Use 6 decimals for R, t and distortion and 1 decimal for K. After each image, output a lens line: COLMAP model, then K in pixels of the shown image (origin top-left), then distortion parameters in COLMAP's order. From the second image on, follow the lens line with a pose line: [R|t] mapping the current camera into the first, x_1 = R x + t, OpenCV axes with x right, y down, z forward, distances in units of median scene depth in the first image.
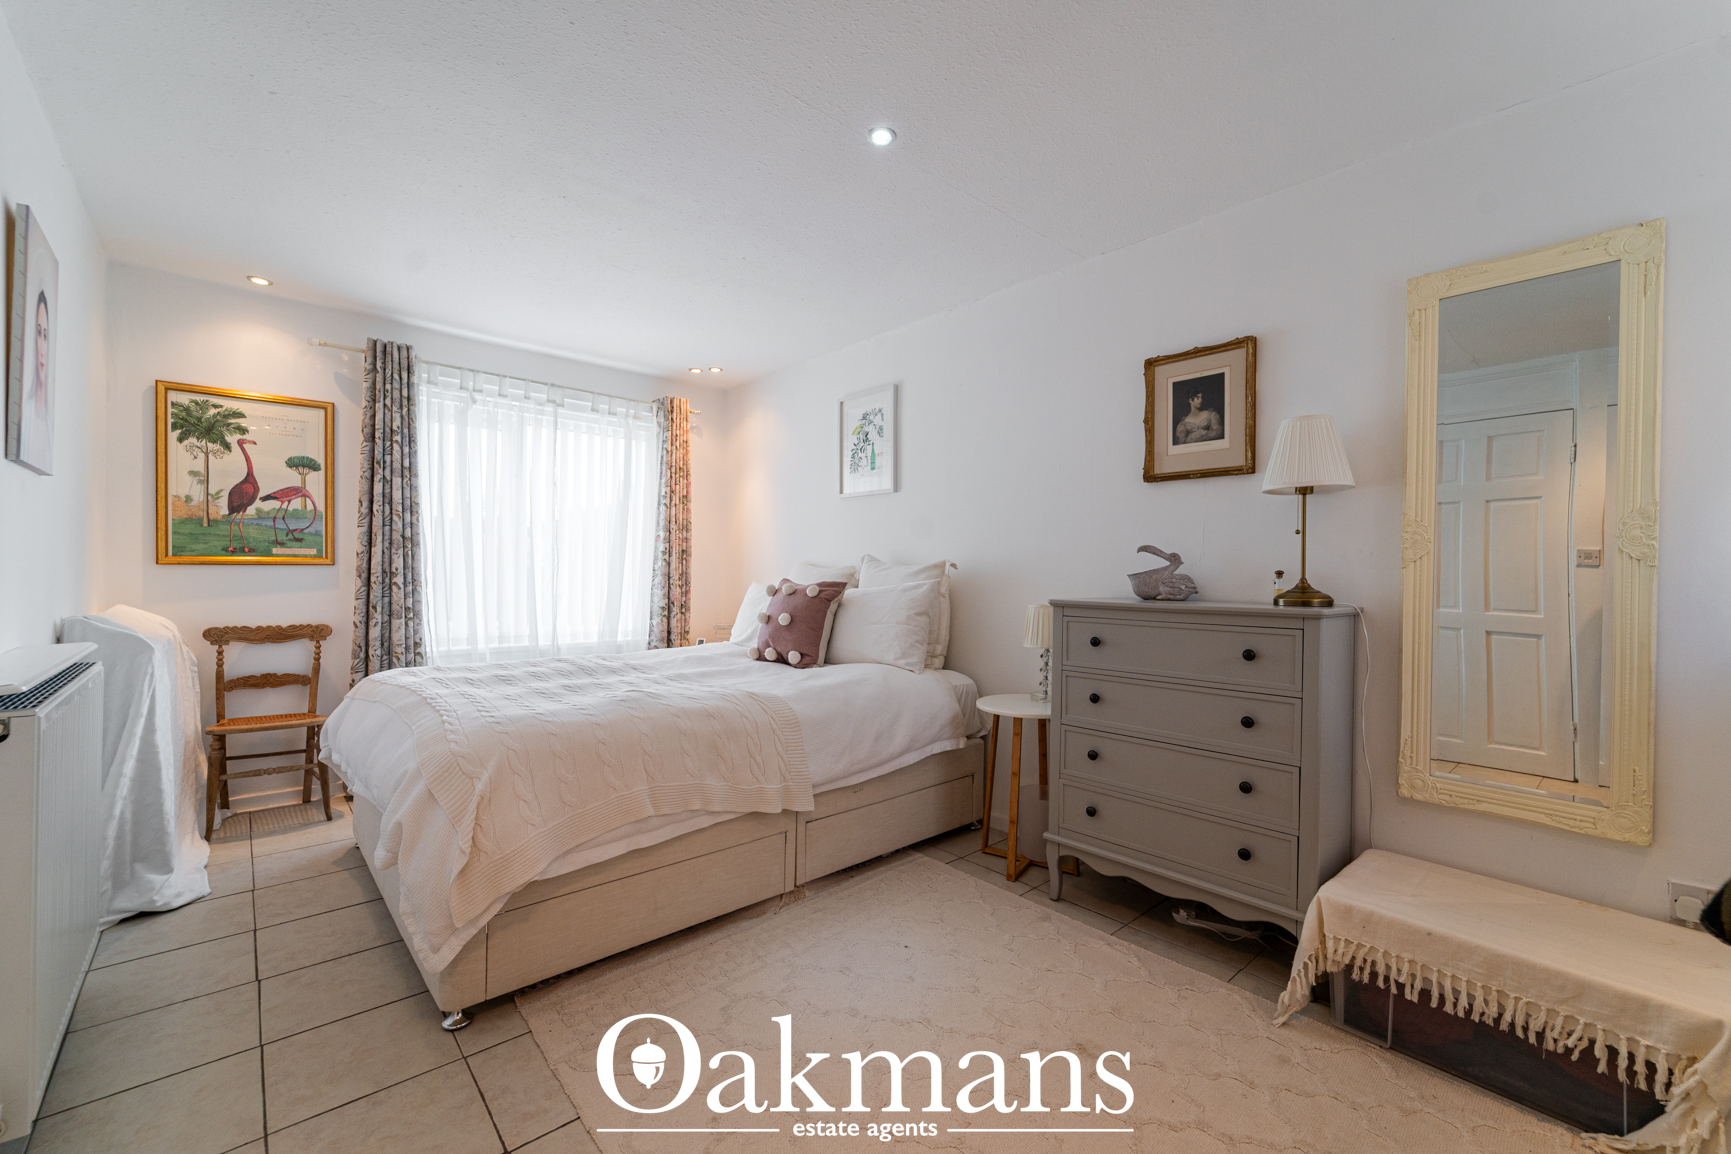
lens RADIAL K [[711.1, 0, 865.1], [0, 711.1, 569.6], [0, 0, 1]] dist [-0.001235, -0.000067]
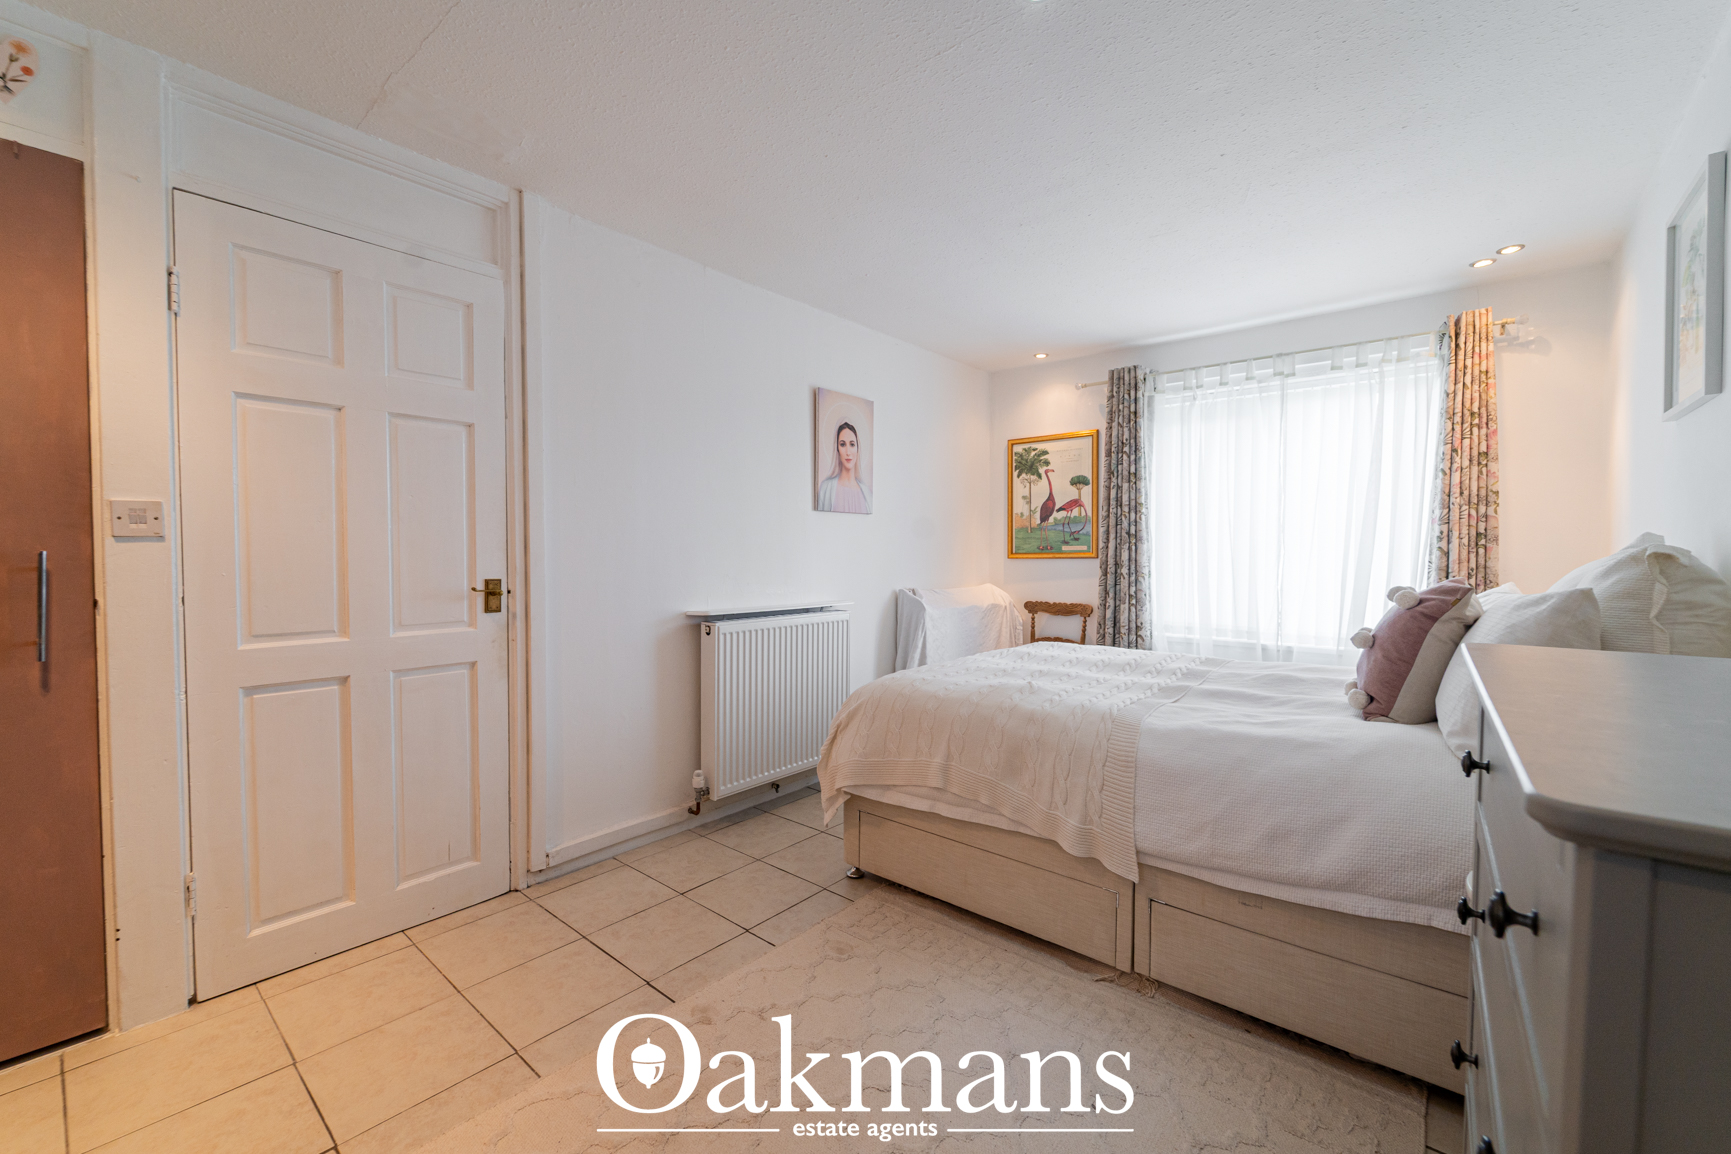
lens RADIAL K [[711.1, 0, 865.1], [0, 711.1, 569.6], [0, 0, 1]] dist [-0.001235, -0.000067]
pose [[0.122890, 0.014718, -0.992311, 0.460059], [0.004287, 0.999873, 0.015361, -0.007425], [0.992411, -0.006142, 0.122812, 0.442422]]
